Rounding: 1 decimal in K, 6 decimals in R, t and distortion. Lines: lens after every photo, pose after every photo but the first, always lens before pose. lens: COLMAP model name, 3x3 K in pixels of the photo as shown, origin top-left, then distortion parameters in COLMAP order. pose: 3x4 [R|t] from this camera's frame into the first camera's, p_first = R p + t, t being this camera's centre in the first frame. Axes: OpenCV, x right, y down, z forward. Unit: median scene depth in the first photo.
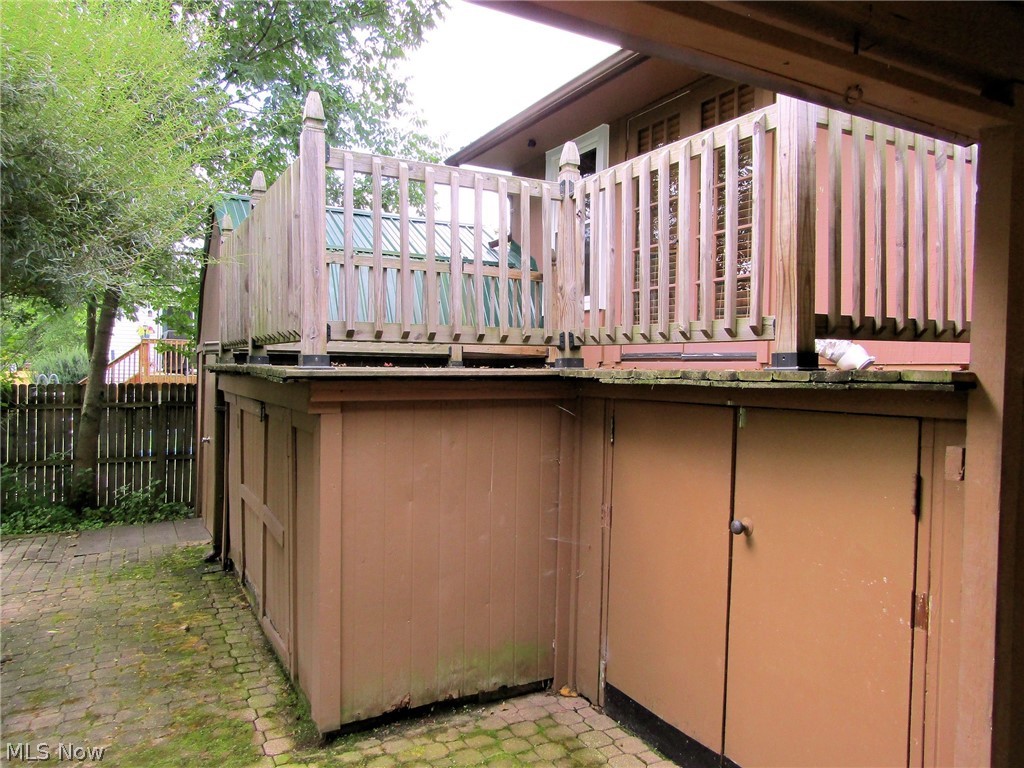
lens RADIAL K [[723.9, 0, 514.8], [0, 723.9, 383.0], [0, 0, 1]] dist [-0.016092, 0.006982]
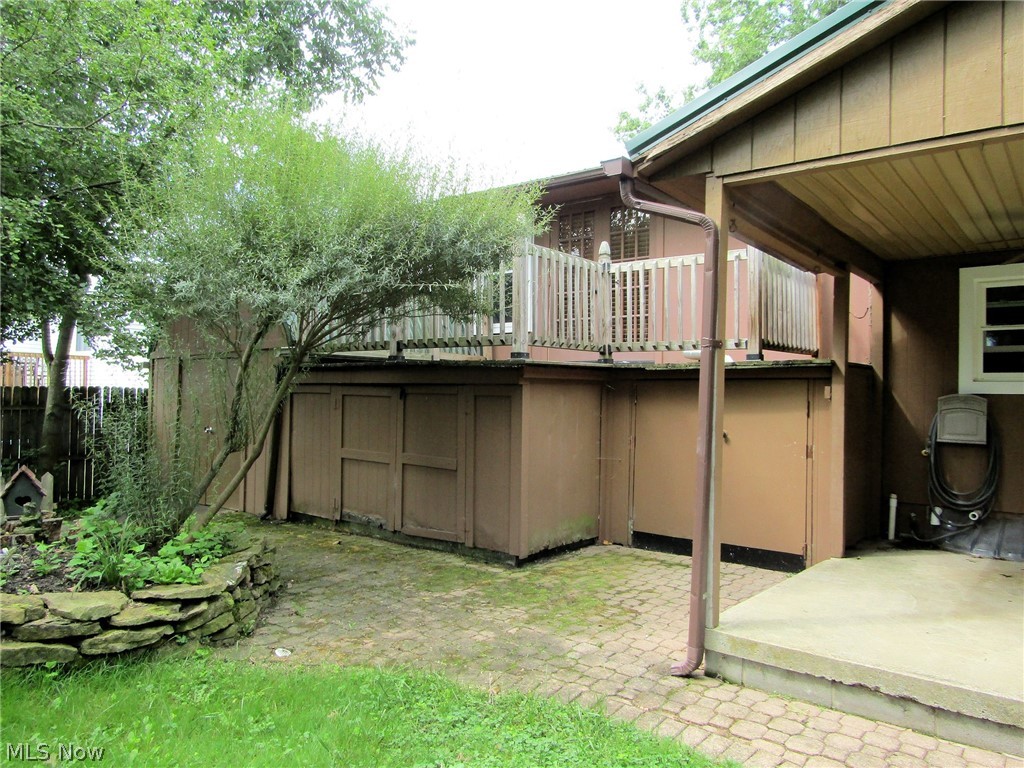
lens RADIAL K [[723.9, 0, 513.4], [0, 723.9, 384.1], [0, 0, 1]] dist [-0.016092, 0.006982]
pose [[0.921596, 0.003278, 0.388137, -0.630162], [0.007996, 0.999592, -0.027427, 0.057468], [-0.388068, 0.028380, 0.921194, -0.439559]]
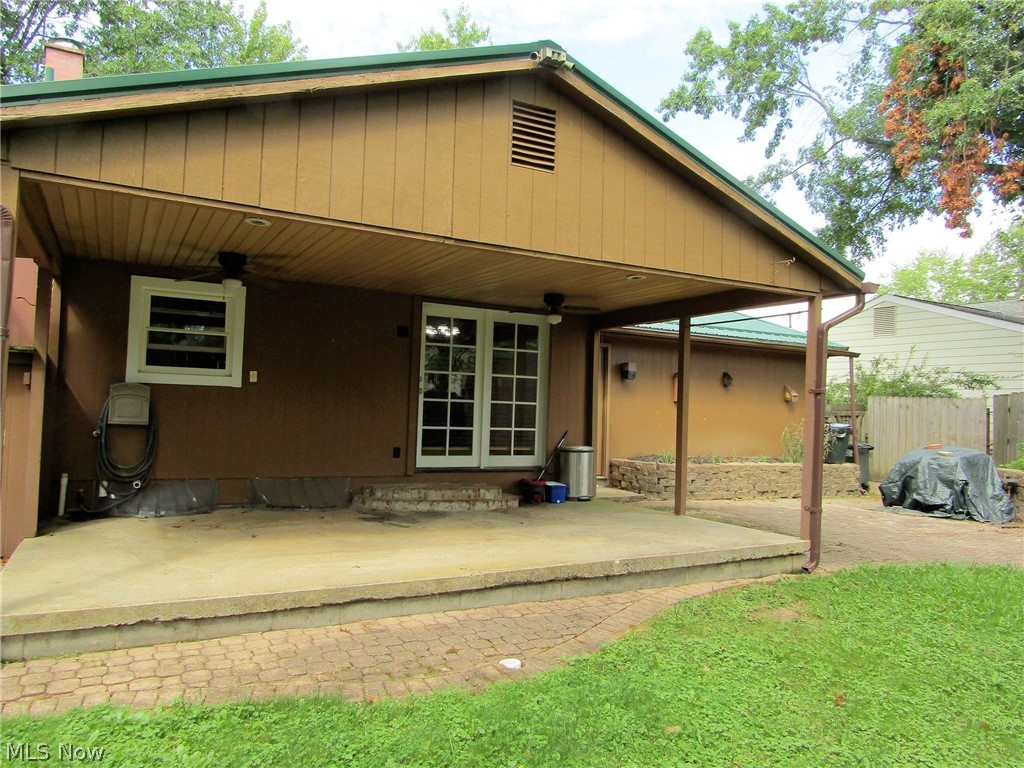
lens RADIAL K [[723.9, 0, 510.5], [0, 723.9, 385.7], [0, 0, 1]] dist [-0.016092, 0.006982]
pose [[-0.008842, 0.004835, 0.999949, -0.892819], [-0.018686, 0.999813, -0.004999, 0.046233], [-0.999786, -0.018729, -0.008750, -0.358525]]
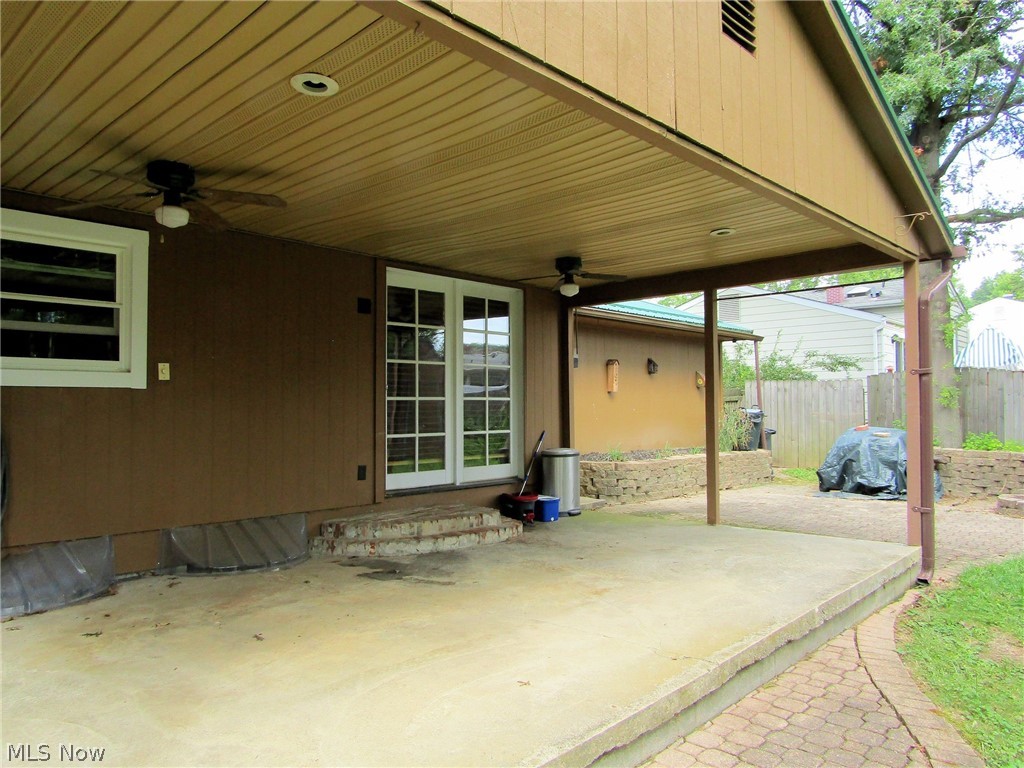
lens RADIAL K [[723.9, 0, 510.4], [0, 723.9, 380.8], [0, 0, 1]] dist [-0.016092, 0.006982]
pose [[-0.314665, 0.009584, 0.949154, -0.440109], [0.012065, 0.999909, -0.006096, 0.053790], [-0.949126, 0.009533, -0.314752, 0.037812]]
